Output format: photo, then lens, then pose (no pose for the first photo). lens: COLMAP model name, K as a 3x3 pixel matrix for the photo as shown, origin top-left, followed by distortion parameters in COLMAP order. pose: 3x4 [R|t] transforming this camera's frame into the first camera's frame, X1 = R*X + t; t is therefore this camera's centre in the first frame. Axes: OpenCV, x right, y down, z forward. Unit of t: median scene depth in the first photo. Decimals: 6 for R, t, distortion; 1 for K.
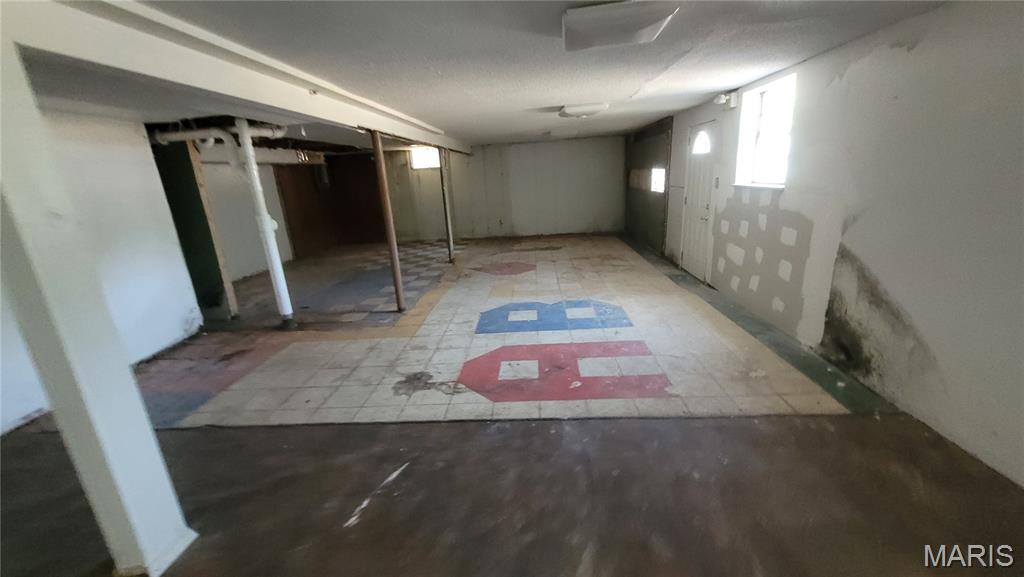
lens RADIAL K [[402.4, 0, 513.4], [0, 402.4, 290.6], [0, 0, 1]] dist [0.012578, -0.006328]
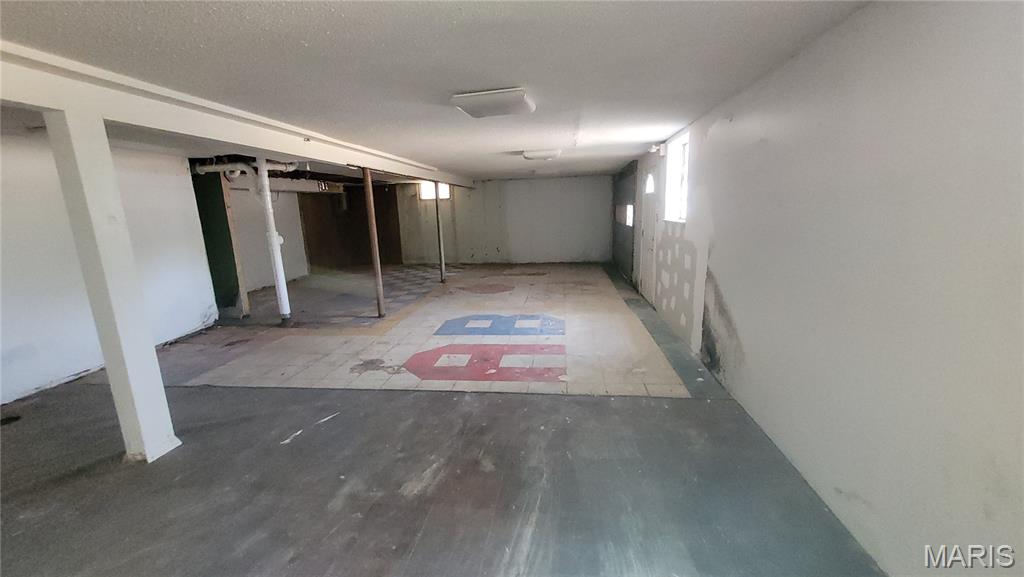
lens RADIAL K [[402.4, 0, 513.4], [0, 402.4, 290.6], [0, 0, 1]] dist [0.012578, -0.006328]
pose [[0.997232, 0.041589, -0.061636, 0.211829], [-0.046298, 0.995951, -0.077062, 0.057136], [0.058182, 0.079703, 0.995119, -0.184225]]
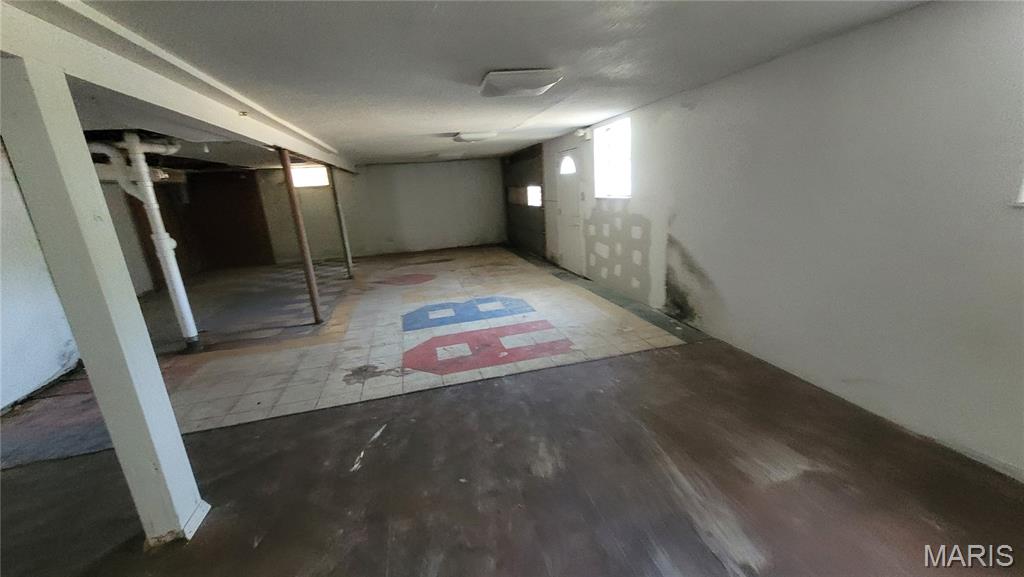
lens RADIAL K [[402.4, 0, 513.4], [0, 402.4, 290.6], [0, 0, 1]] dist [0.012578, -0.006328]
pose [[0.951999, -0.079487, 0.295602, -0.124767], [0.093136, 0.995127, -0.032361, 0.059051], [-0.291589, 0.058339, 0.954763, -0.156499]]
